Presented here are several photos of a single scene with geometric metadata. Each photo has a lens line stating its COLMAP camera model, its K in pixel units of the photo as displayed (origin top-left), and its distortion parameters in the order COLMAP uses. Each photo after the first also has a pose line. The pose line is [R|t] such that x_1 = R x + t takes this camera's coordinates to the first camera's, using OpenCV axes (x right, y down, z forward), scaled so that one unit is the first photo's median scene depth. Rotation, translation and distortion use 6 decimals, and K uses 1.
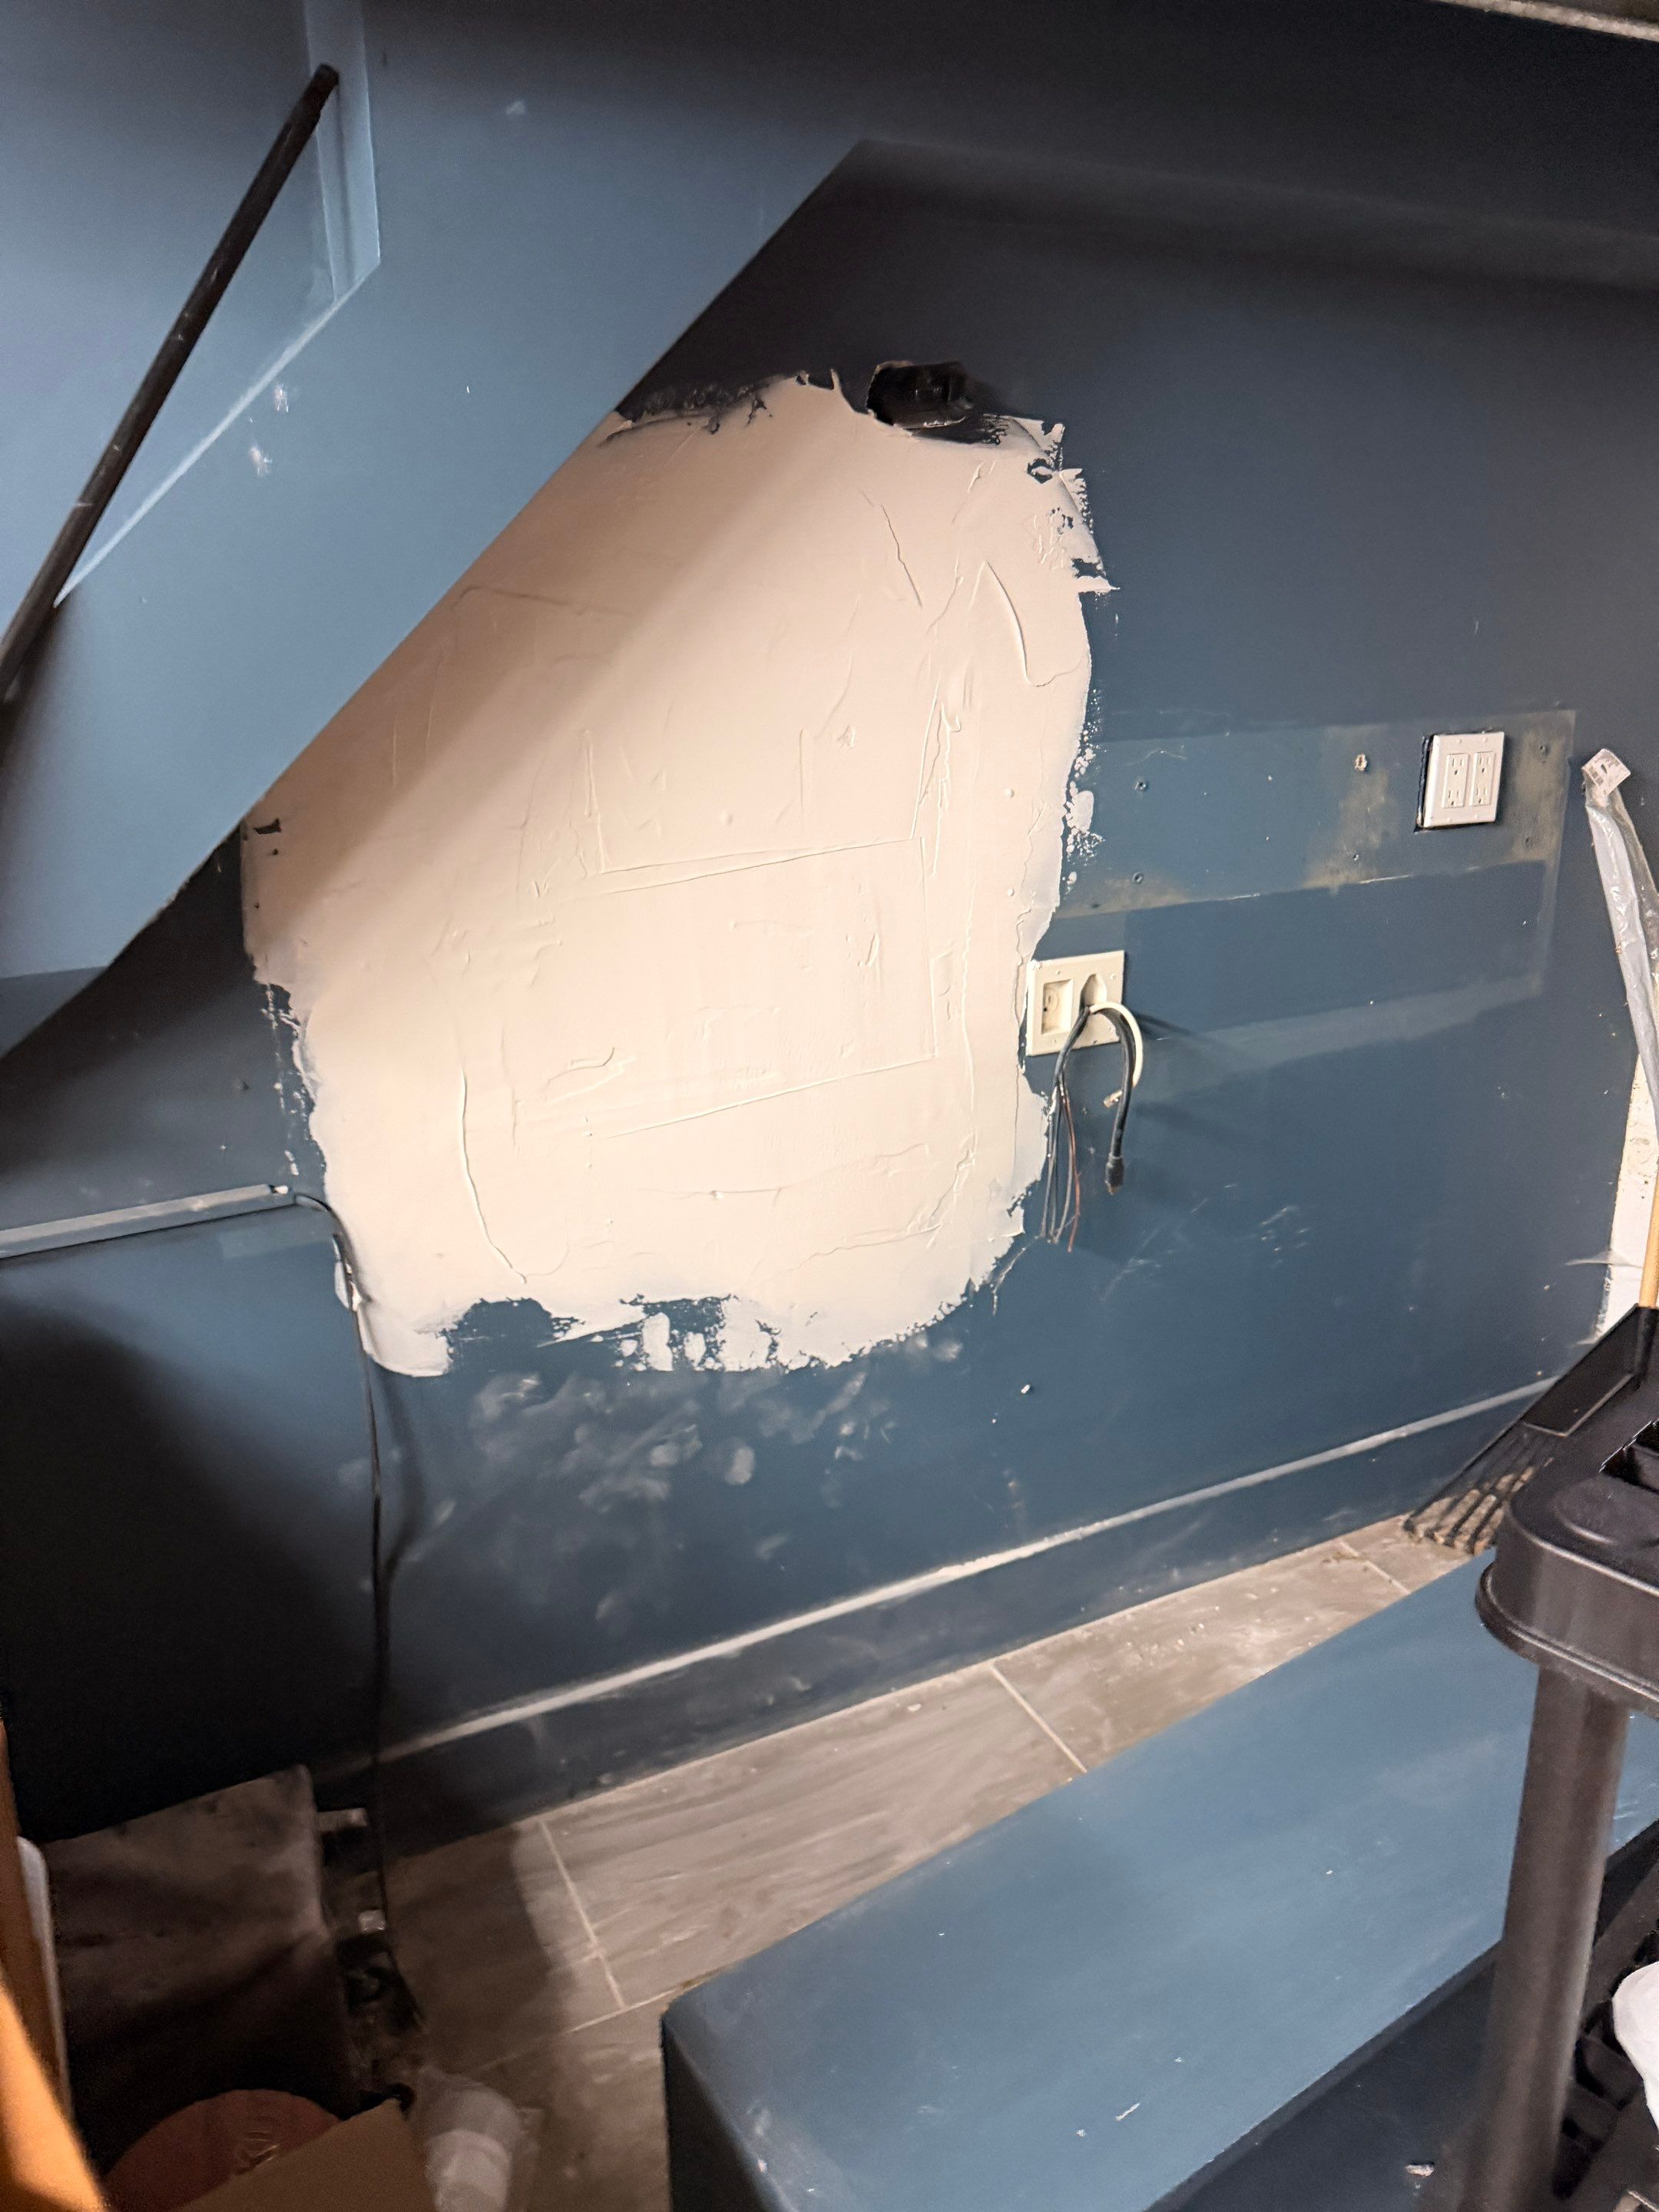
lens RADIAL K [[1577.0, 0, 819.4], [0, 1577.0, 1118.1], [0, 0, 1]] dist [0.015879, -0.043688]
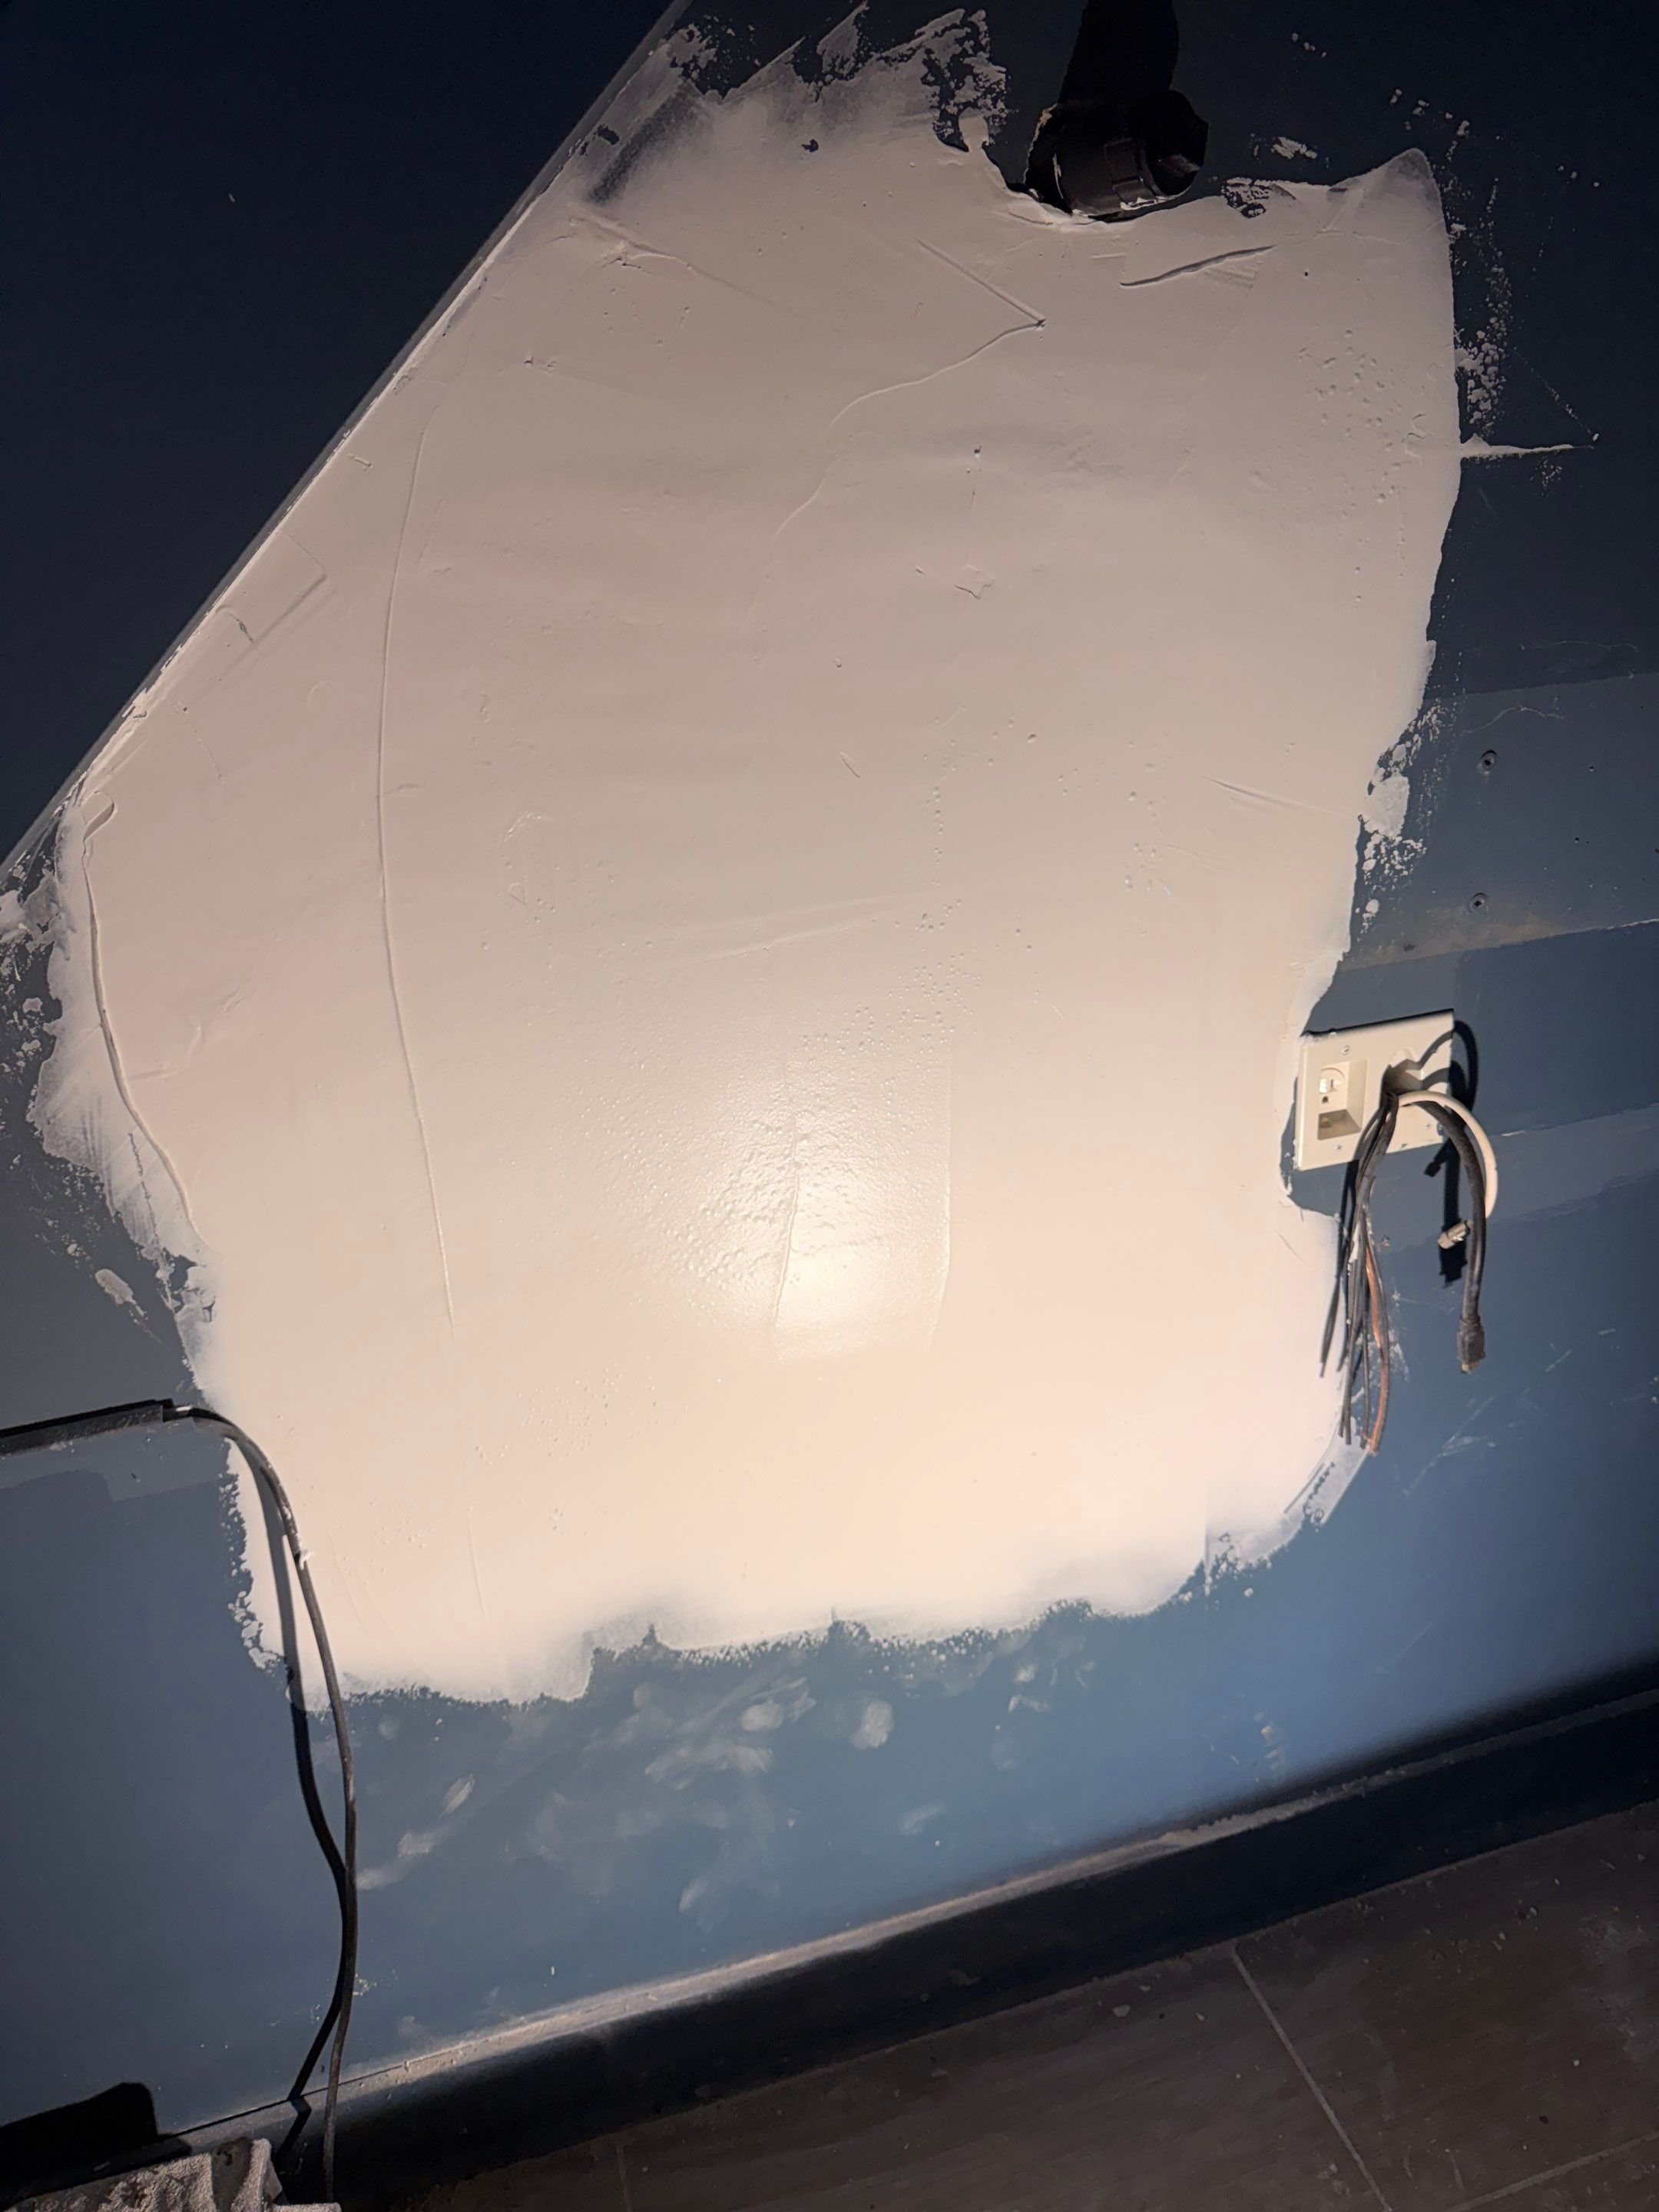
lens RADIAL K [[1577.0, 0, 822.9], [0, 1577.0, 1090.2], [0, 0, 1]] dist [0.015879, -0.043688]
pose [[0.981959, 0.012784, -0.188660, 0.061930], [0.003167, 0.996460, 0.084003, -0.133454], [0.189066, -0.083085, 0.978443, 0.313405]]
